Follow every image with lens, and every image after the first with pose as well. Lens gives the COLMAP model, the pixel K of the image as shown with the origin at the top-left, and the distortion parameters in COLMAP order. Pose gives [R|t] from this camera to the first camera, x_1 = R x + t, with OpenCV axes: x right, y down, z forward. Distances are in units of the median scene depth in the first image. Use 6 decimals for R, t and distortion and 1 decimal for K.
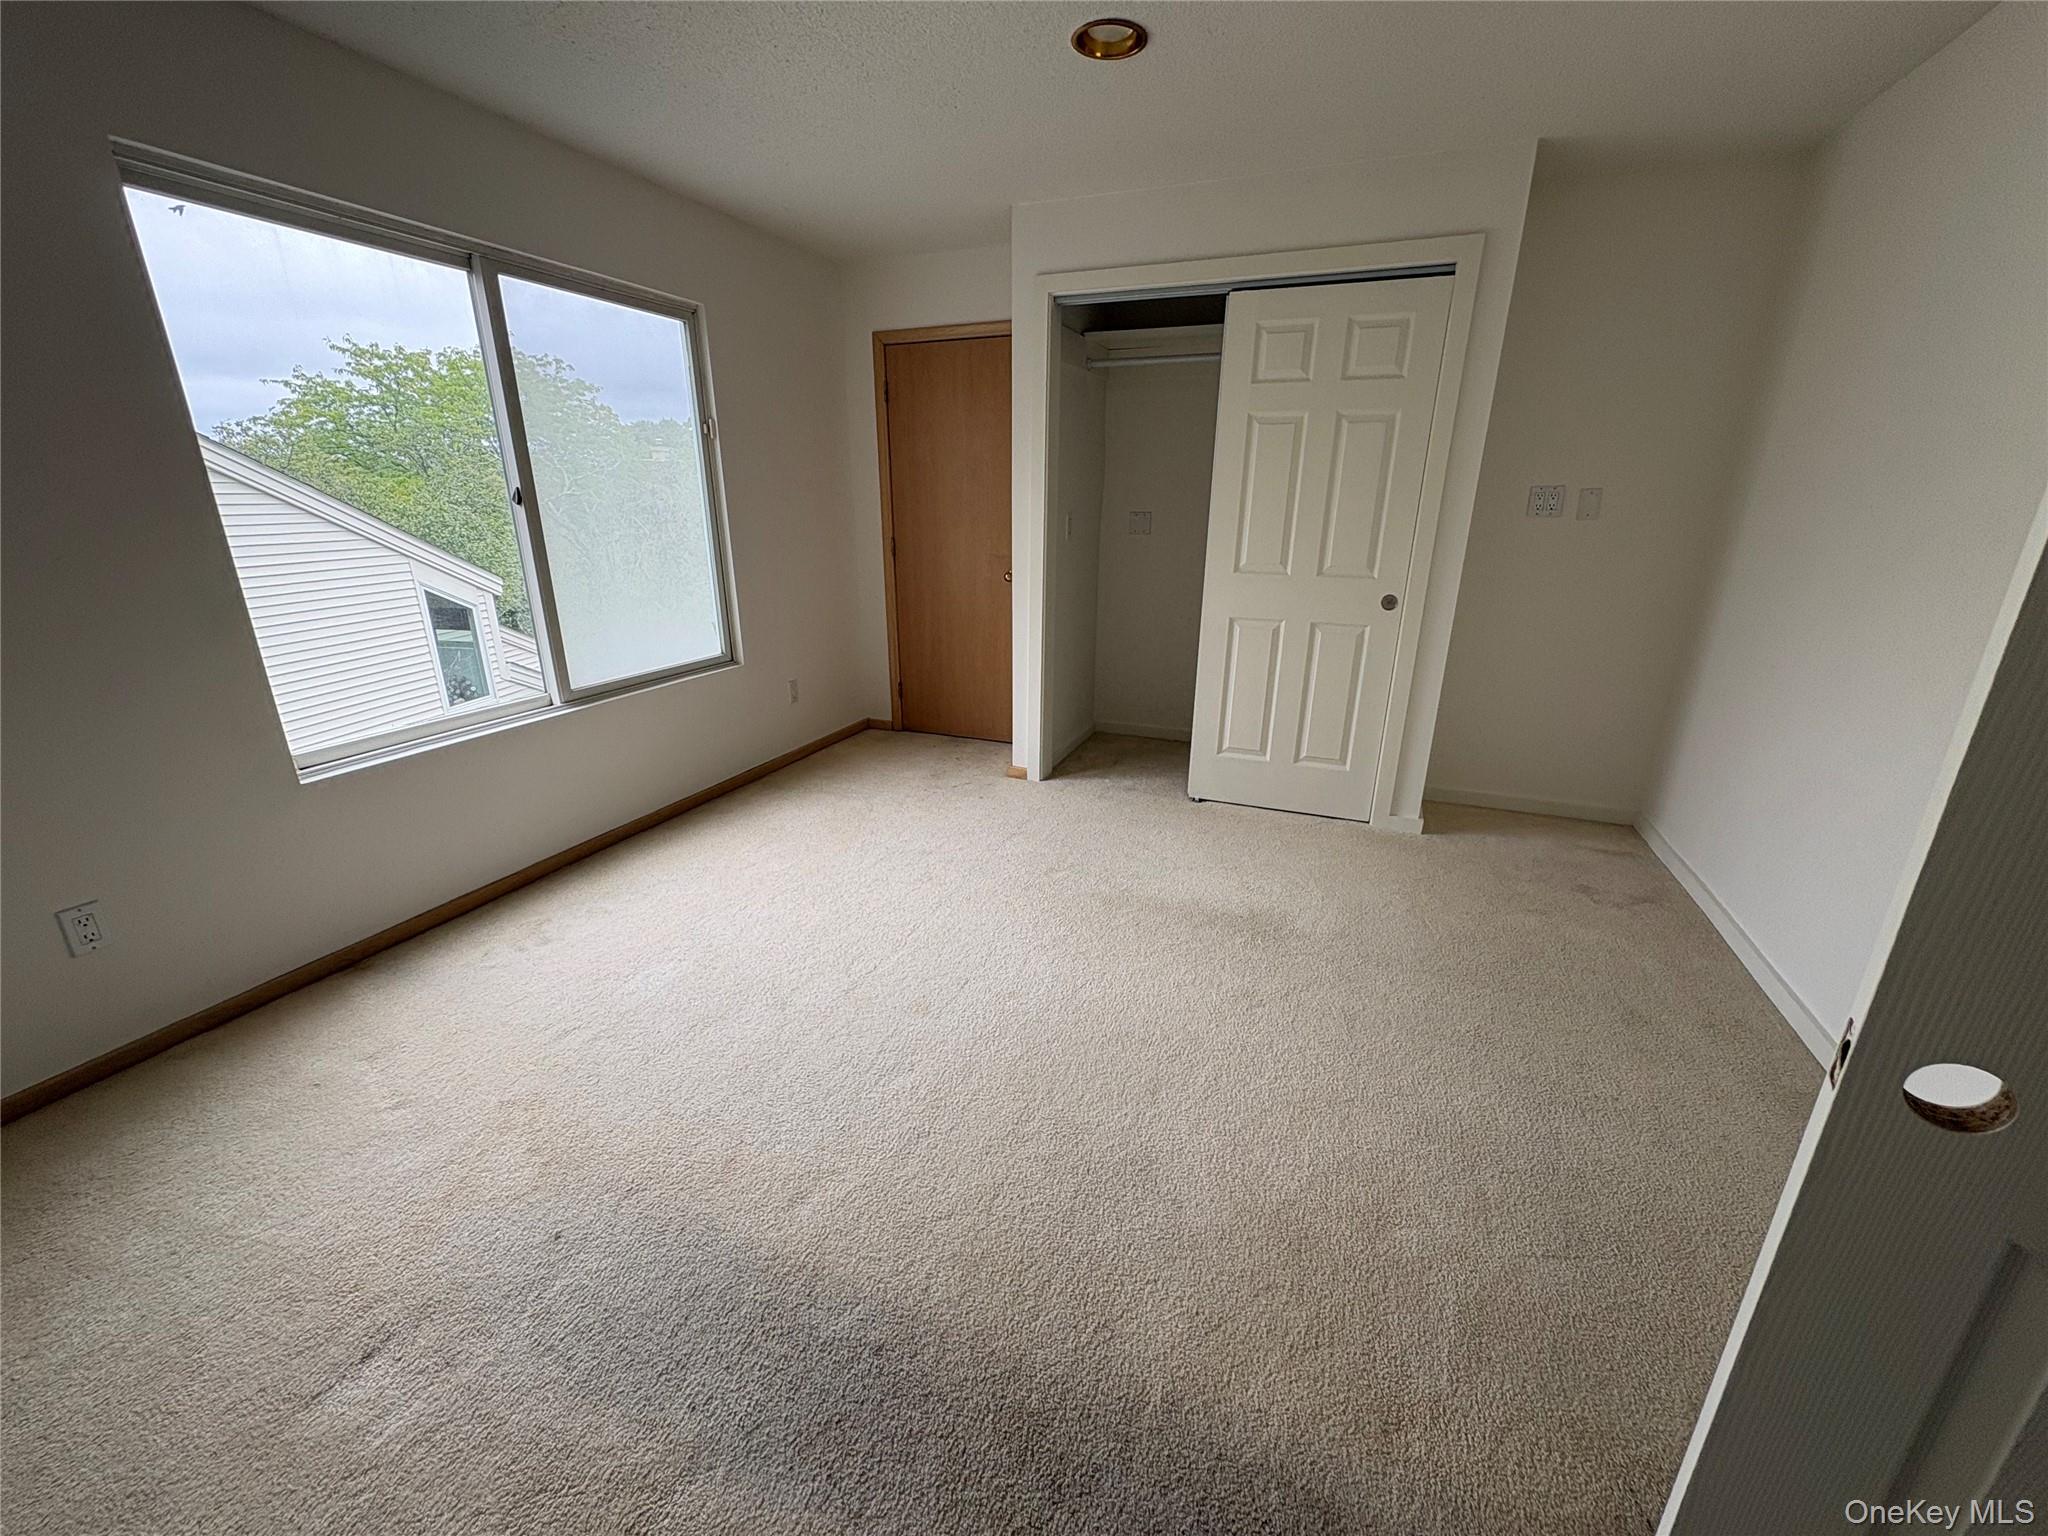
lens RADIAL K [[804.2, 0, 1024.0], [0, 804.2, 768.0], [0, 0, 1]] dist [0.001585, 0.000273]
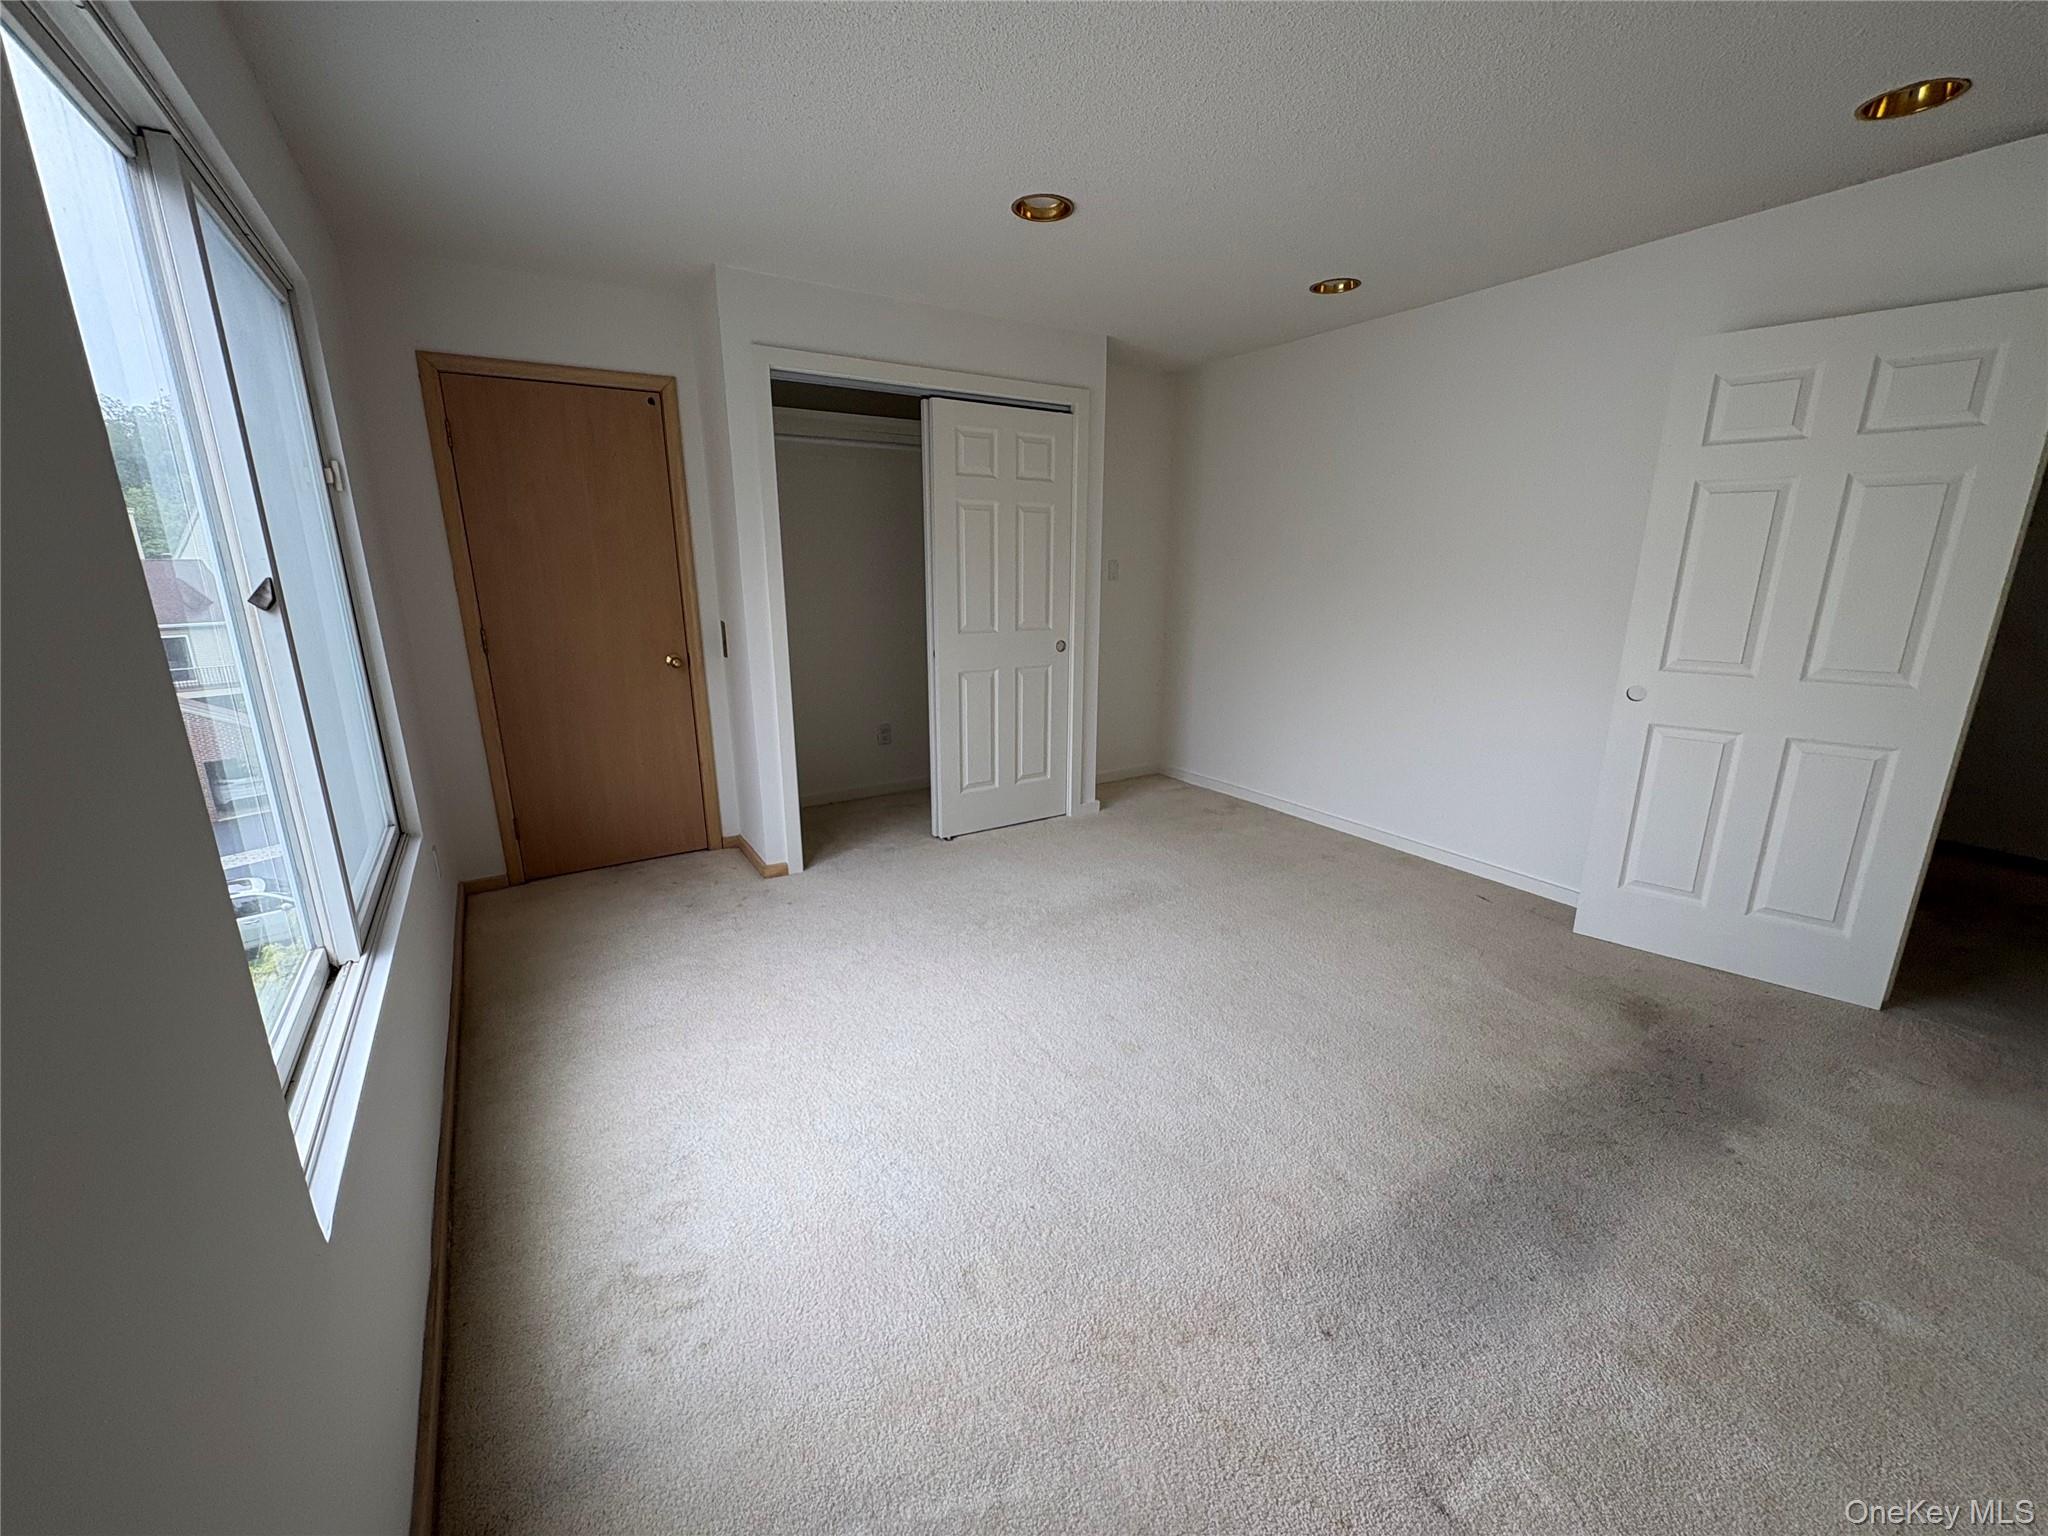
lens RADIAL K [[804.2, 0, 1024.0], [0, 804.2, 768.0], [0, 0, 1]] dist [0.001585, 0.000273]
pose [[0.588982, -0.209071, 0.780634, -0.614639], [0.262272, 0.963123, 0.060063, -0.101143], [-0.764404, 0.169363, 0.622095, 0.242656]]
